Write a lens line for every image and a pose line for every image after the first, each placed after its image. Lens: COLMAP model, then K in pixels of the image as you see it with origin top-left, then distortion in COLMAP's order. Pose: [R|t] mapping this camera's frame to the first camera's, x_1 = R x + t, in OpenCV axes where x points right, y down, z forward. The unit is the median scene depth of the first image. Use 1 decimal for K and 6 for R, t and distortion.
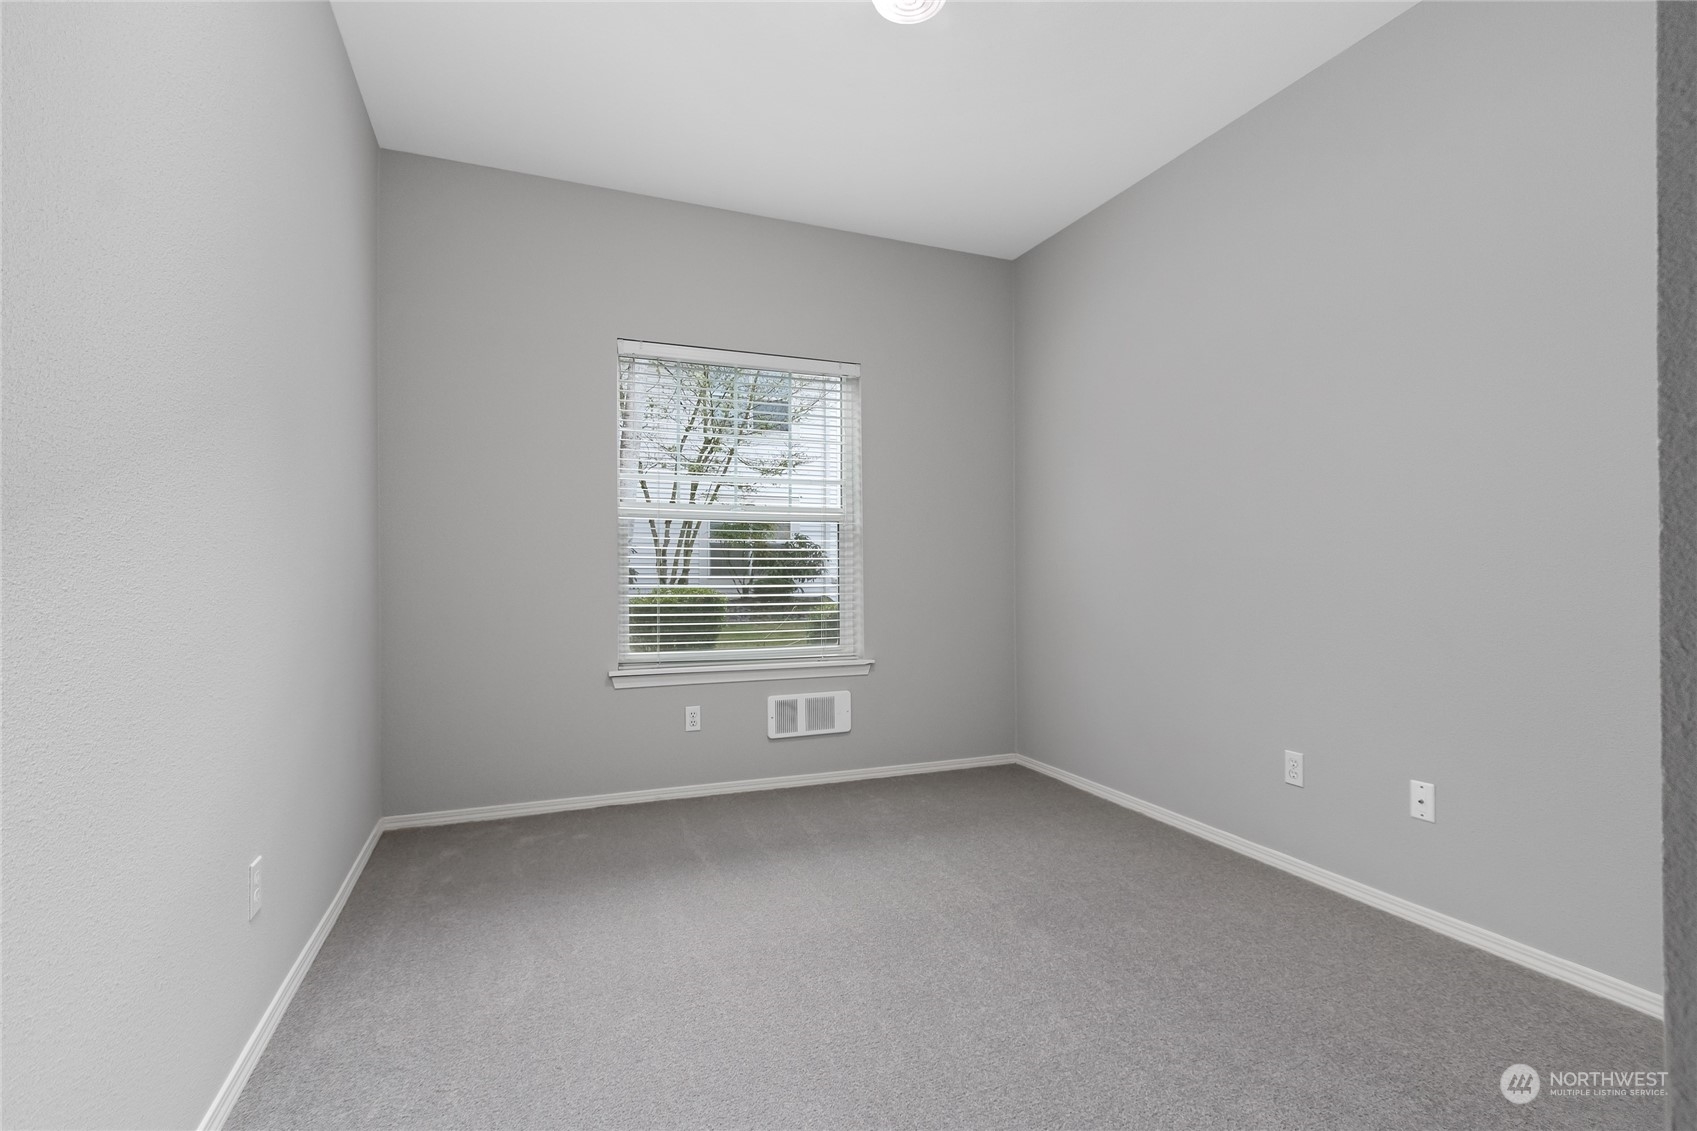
lens RADIAL K [[807.1, 0, 842.4], [0, 807.1, 572.3], [0, 0, 1]] dist [0.005094, 0.000761]
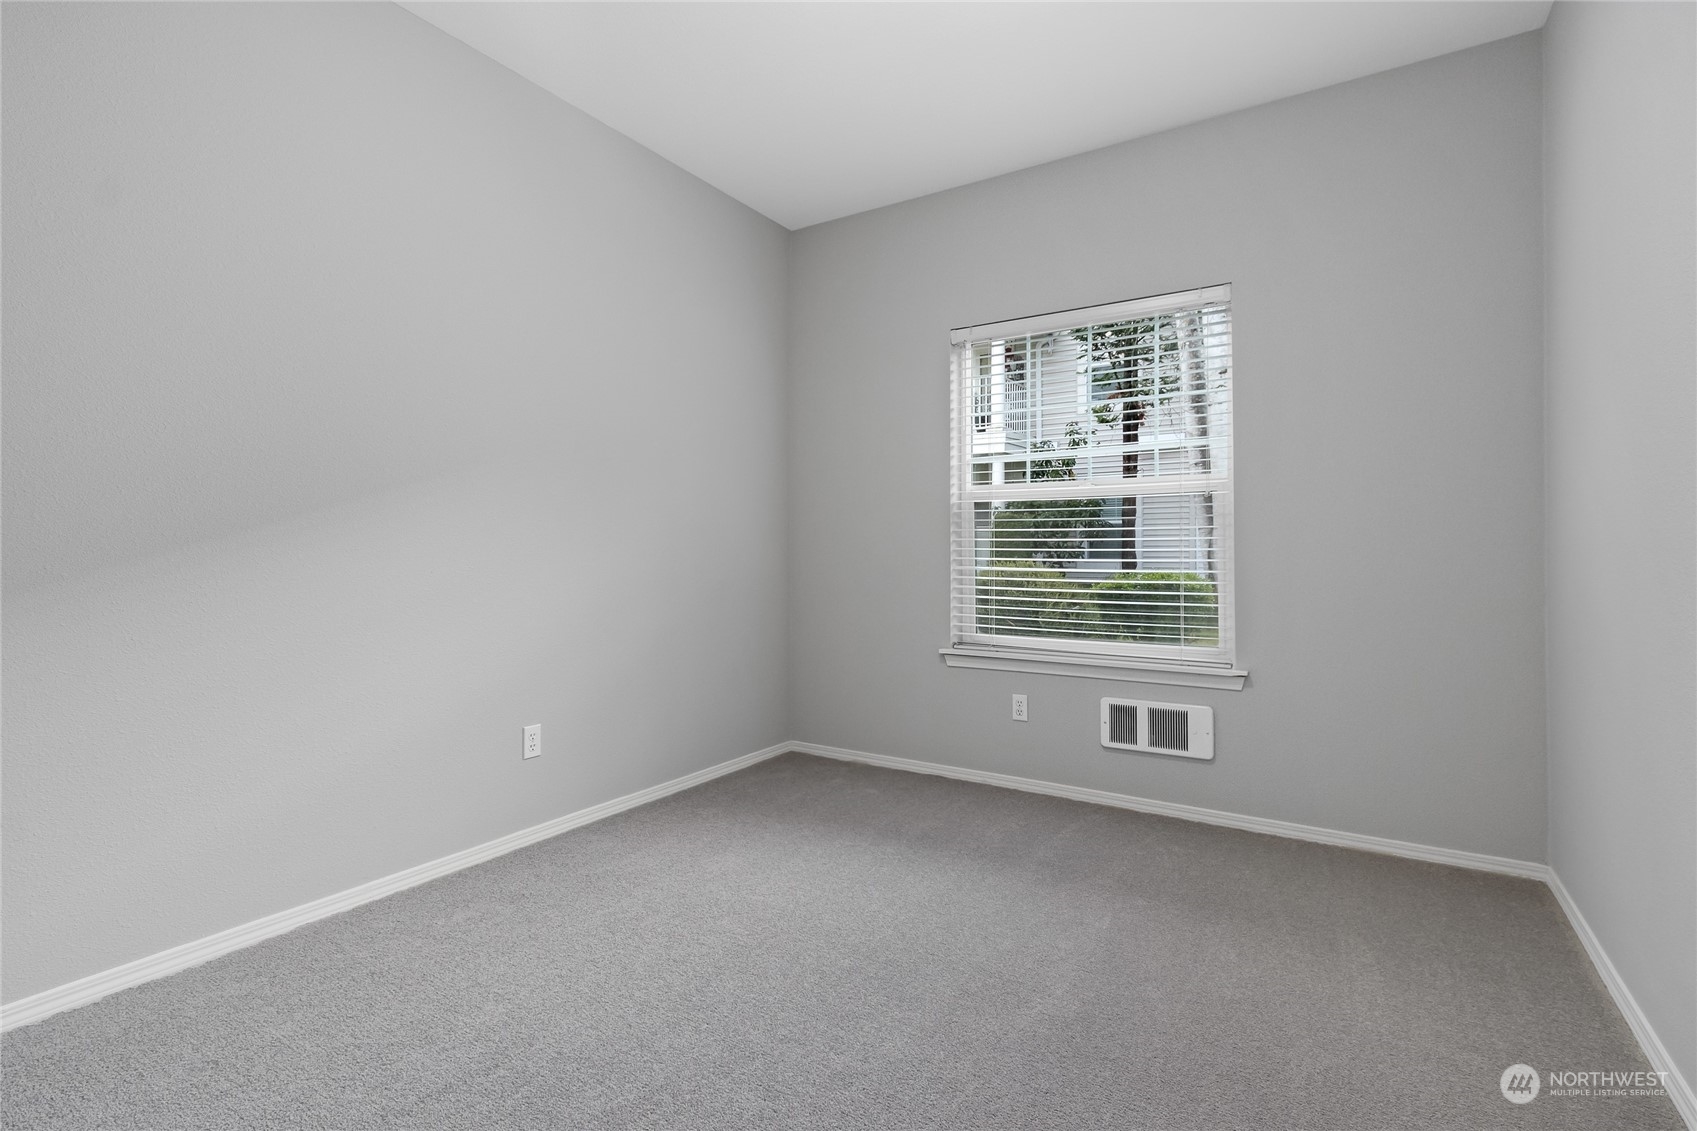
lens RADIAL K [[807.1, 0, 847.0], [0, 807.1, 563.5], [0, 0, 1]] dist [0.005094, 0.000761]
pose [[0.567158, 0.011314, -0.823531, 0.467631], [-0.007992, 0.999934, 0.008233, 0.004293], [0.823570, 0.001912, 0.567211, 0.280285]]
